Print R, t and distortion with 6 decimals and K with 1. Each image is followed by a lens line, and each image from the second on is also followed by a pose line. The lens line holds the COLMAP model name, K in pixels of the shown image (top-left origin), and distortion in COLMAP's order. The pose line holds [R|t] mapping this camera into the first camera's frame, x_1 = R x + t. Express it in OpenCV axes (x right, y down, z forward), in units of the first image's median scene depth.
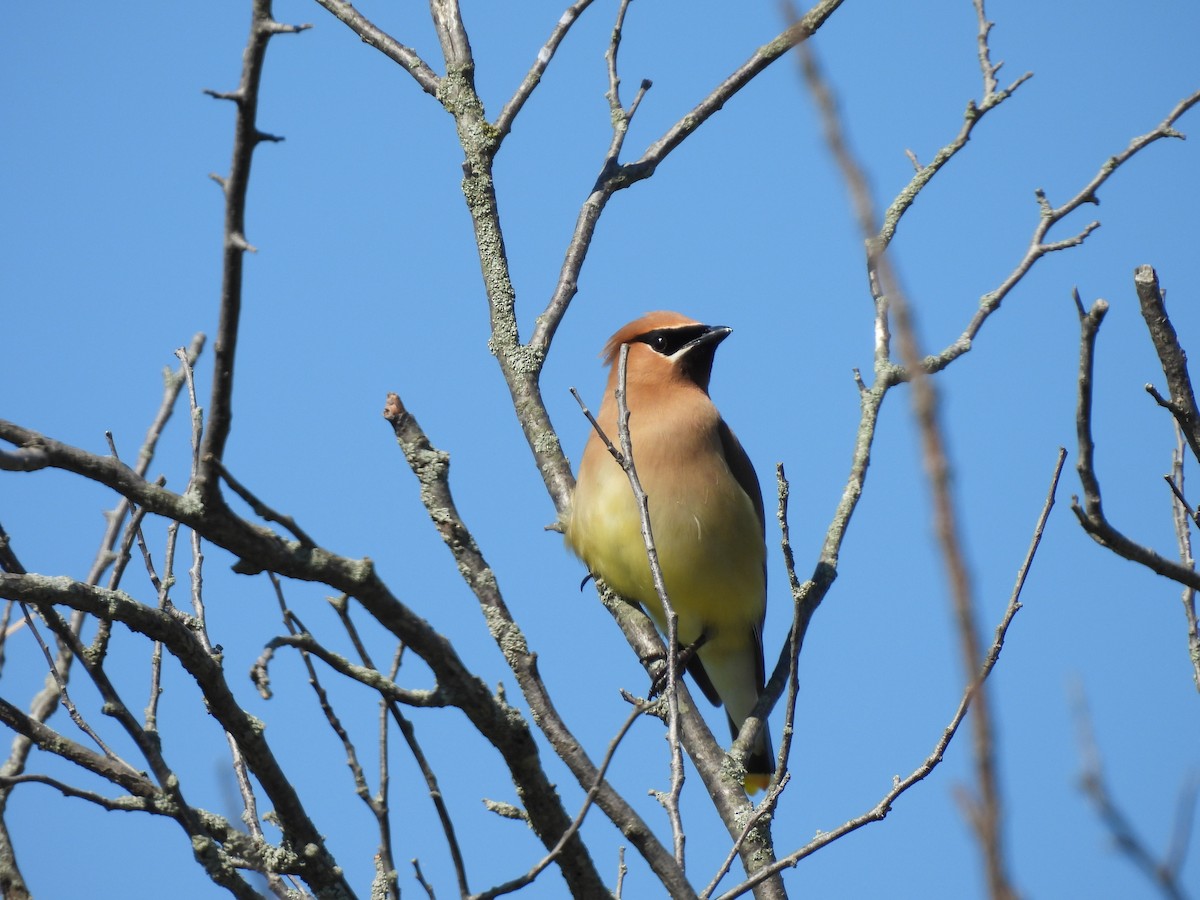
lens RADIAL K [[860.3, 0, 597.5], [0, 860.3, 452.0], [0, 0, 1]] dist [-0.031591, -0.013809]
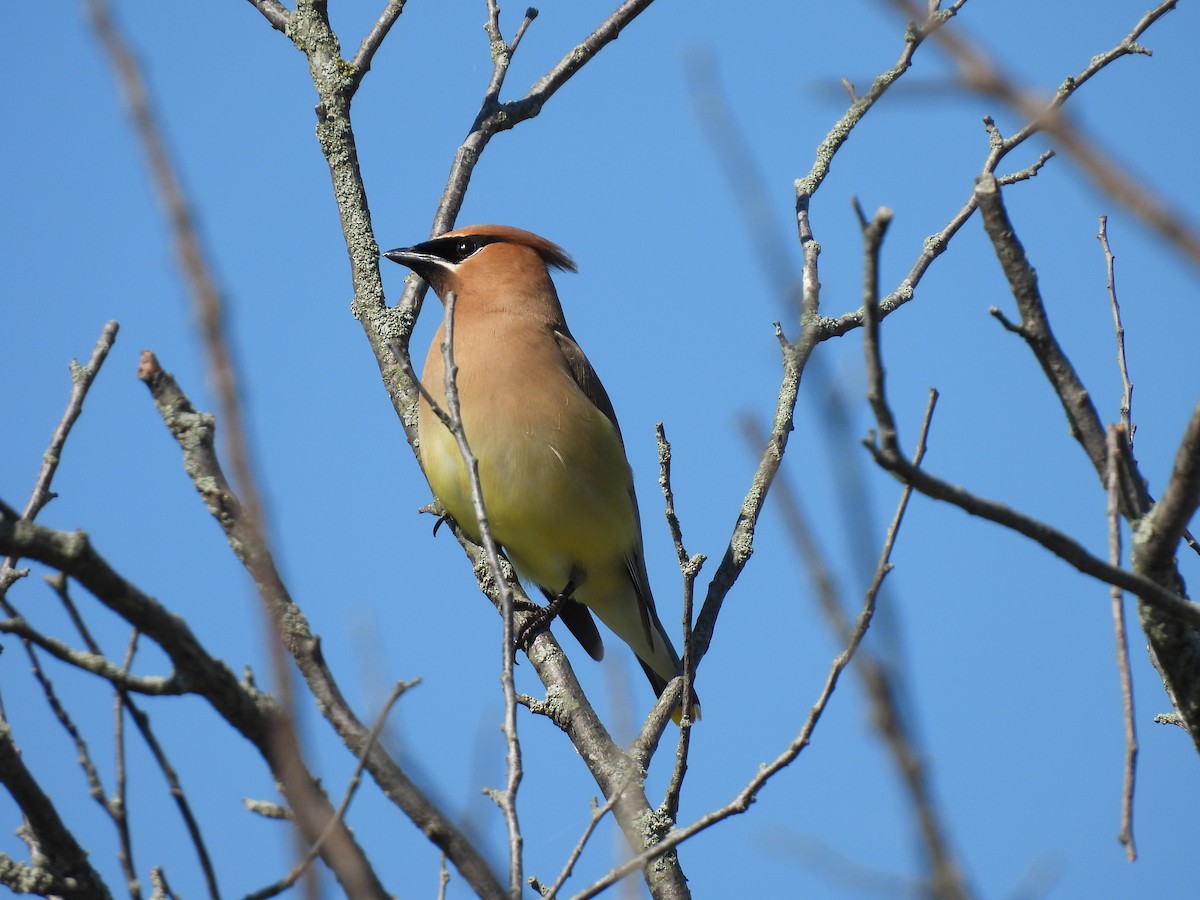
lens RADIAL K [[956.0, 0, 599.3], [0, 956.0, 443.7], [0, 0, 1]] dist [-0.023504, -0.012196]
pose [[0.999153, -0.038031, 0.015696, 0.168159], [0.037981, 0.999273, 0.003422, 0.034094], [-0.015815, -0.002823, 0.999871, 0.005465]]
